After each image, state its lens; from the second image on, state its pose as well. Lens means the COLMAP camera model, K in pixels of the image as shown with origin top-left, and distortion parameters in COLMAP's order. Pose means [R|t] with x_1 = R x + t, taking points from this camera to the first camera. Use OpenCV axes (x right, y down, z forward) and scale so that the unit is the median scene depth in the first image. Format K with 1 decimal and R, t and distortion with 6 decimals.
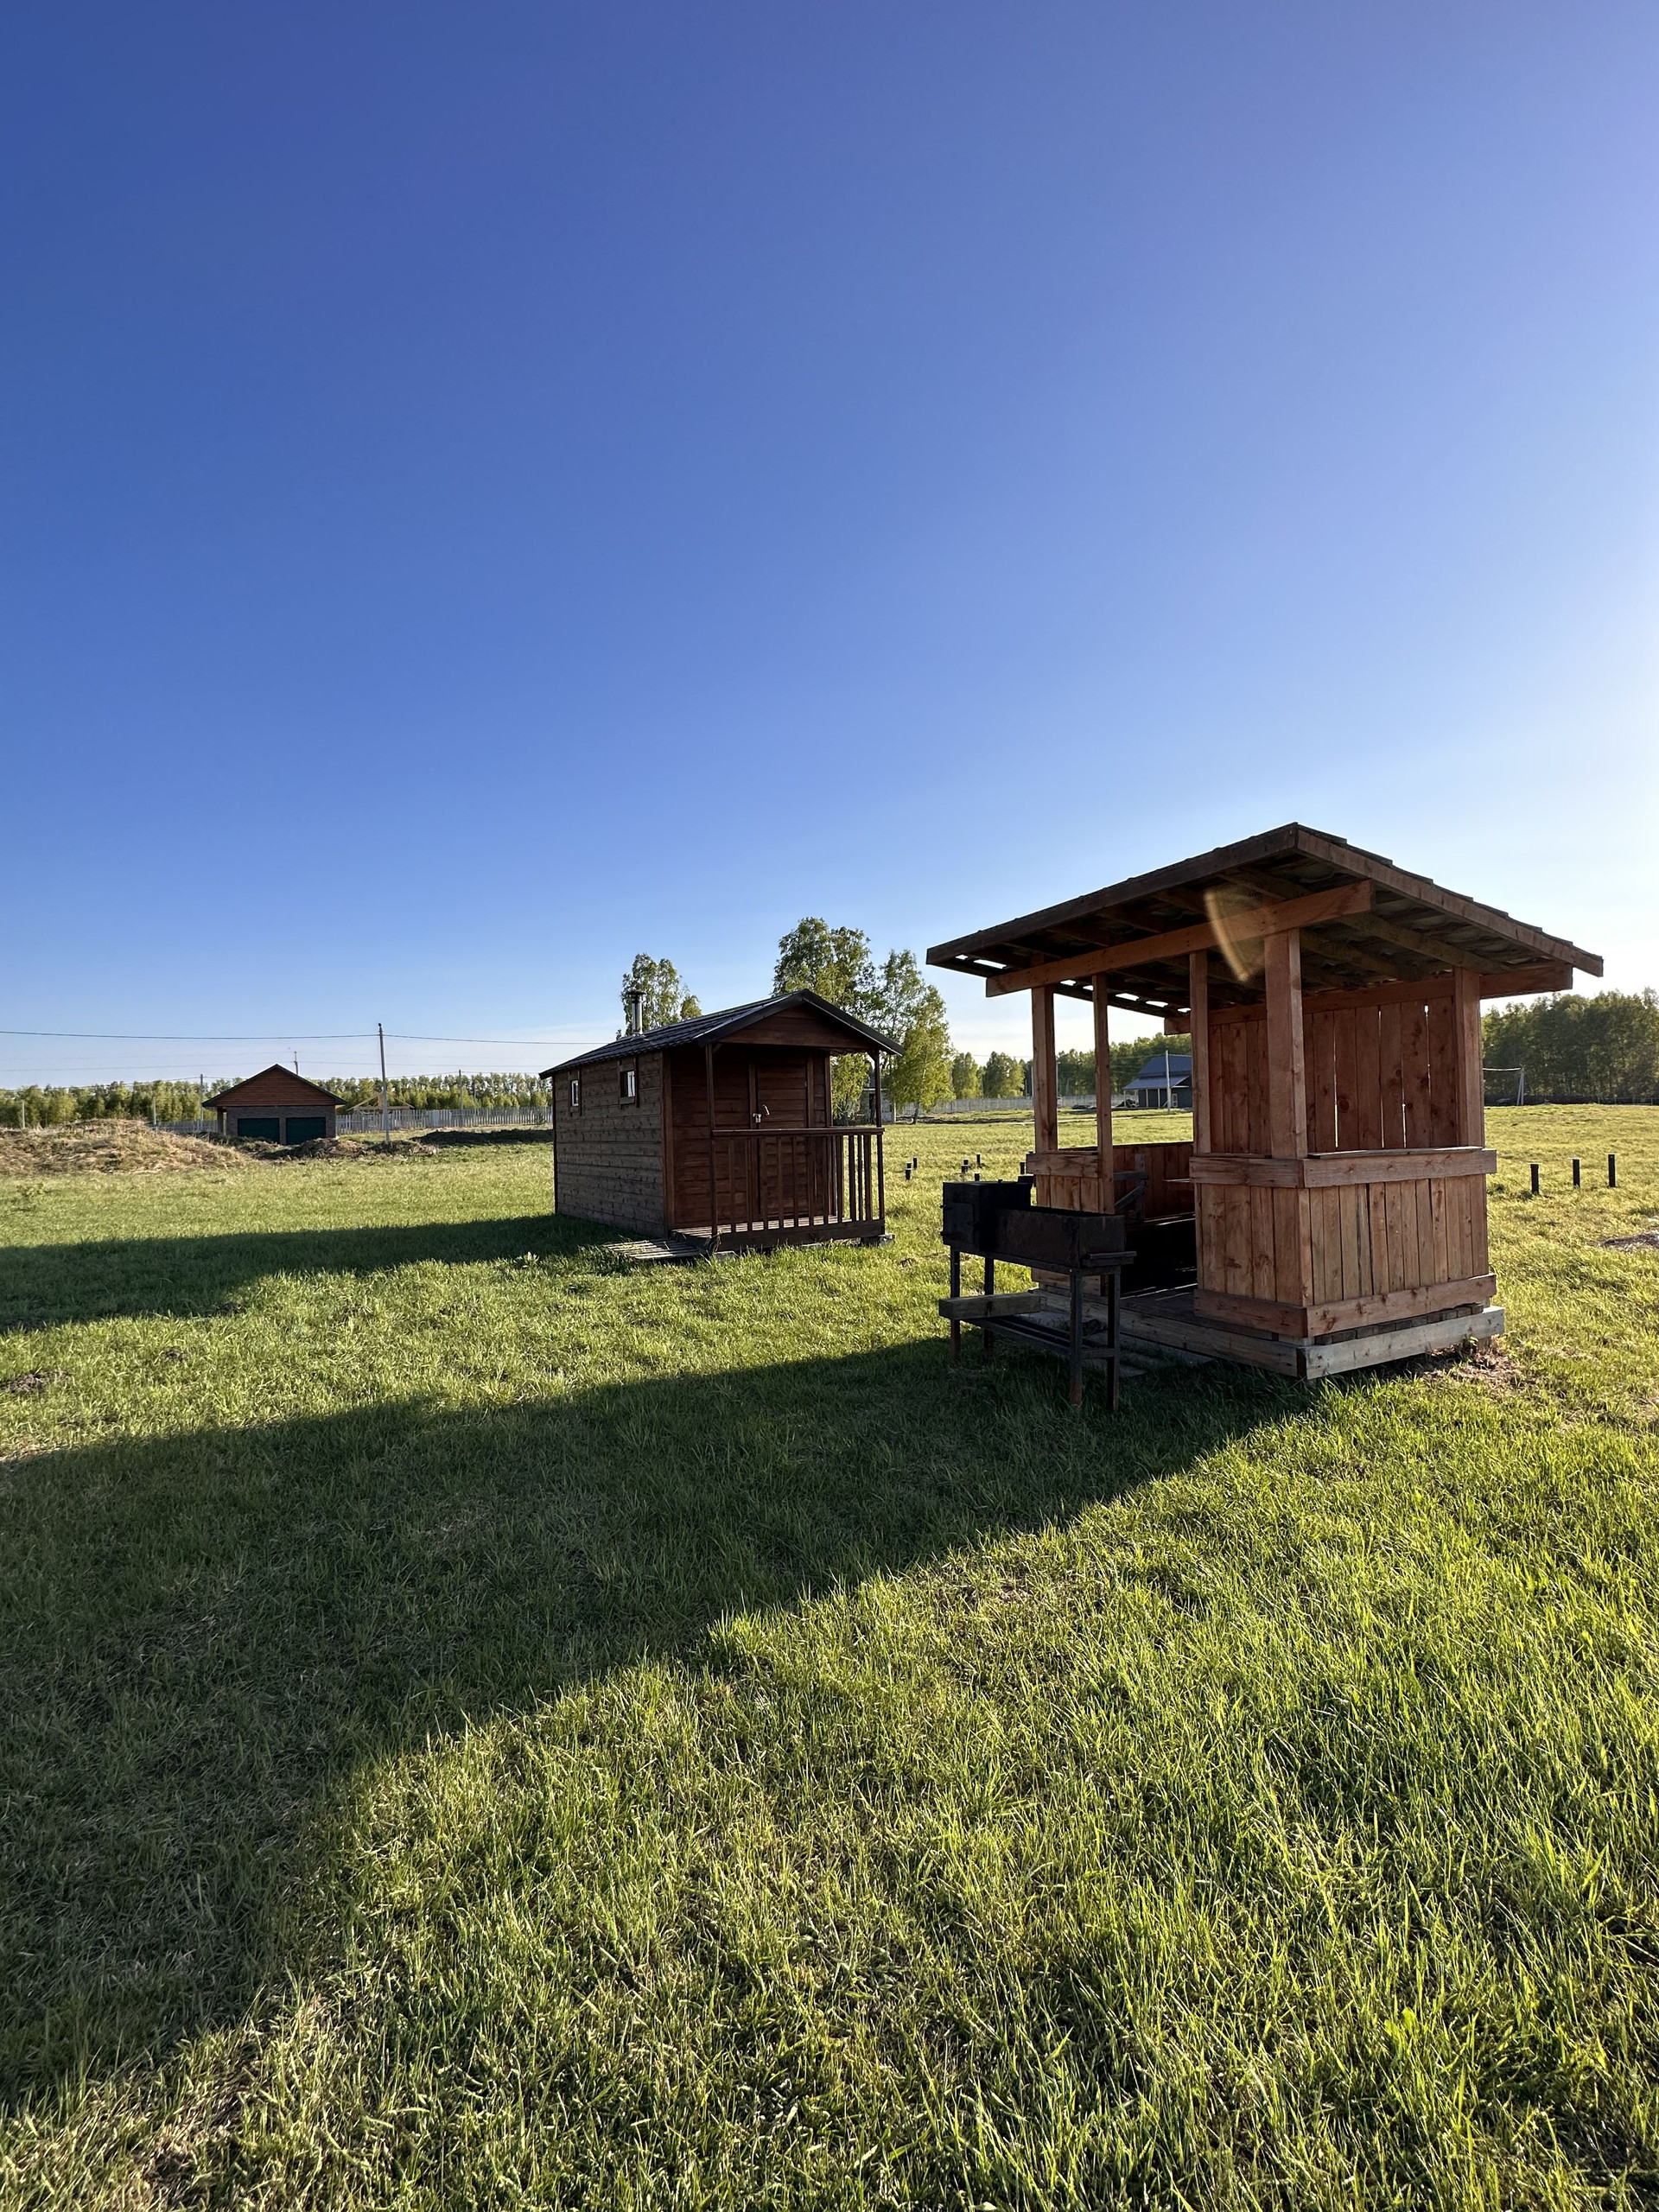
lens RADIAL K [[879.9, 0, 817.1], [0, 879.9, 1098.0], [0, 0, 1]] dist [-0.003171, 0.000486]
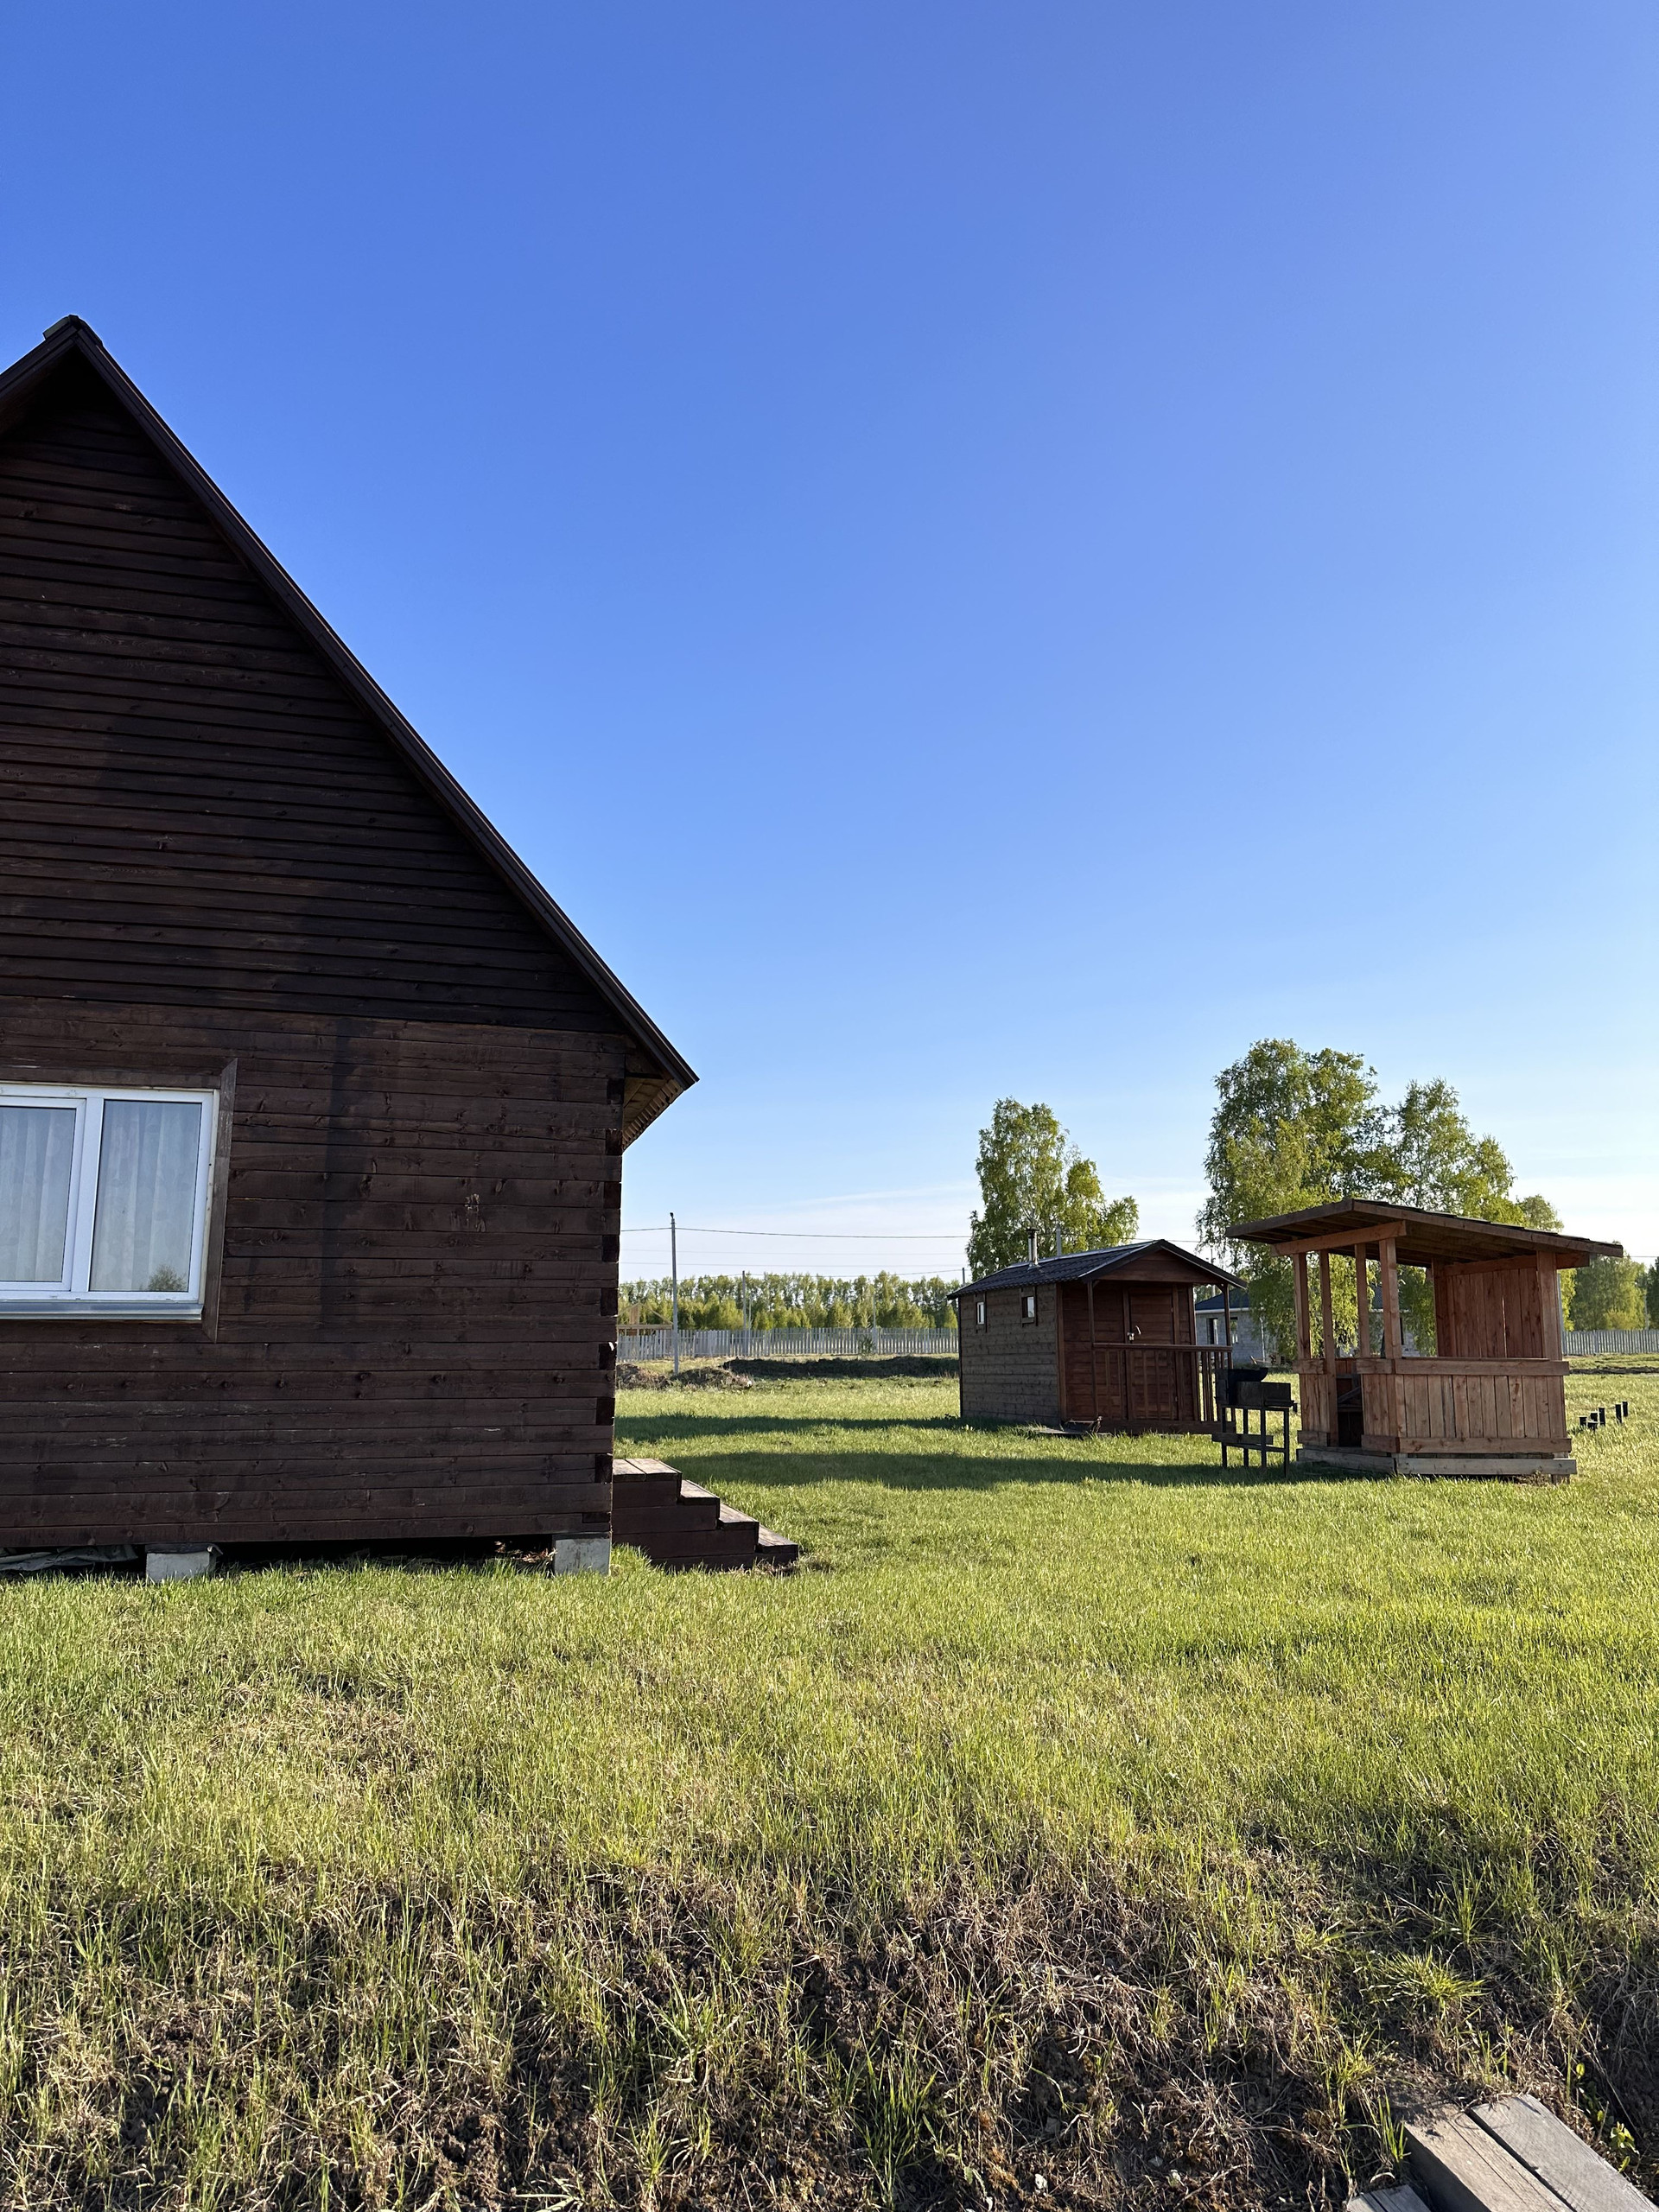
lens RADIAL K [[1524.7, 0, 841.8], [0, 1524.7, 1112.5], [0, 0, 1]] dist [0.070808, -0.073351]
pose [[0.955676, -0.021347, -0.293645, 0.021561], [-0.018179, 0.991187, -0.131218, -0.000024], [0.293859, 0.130740, 0.946865, -0.143419]]
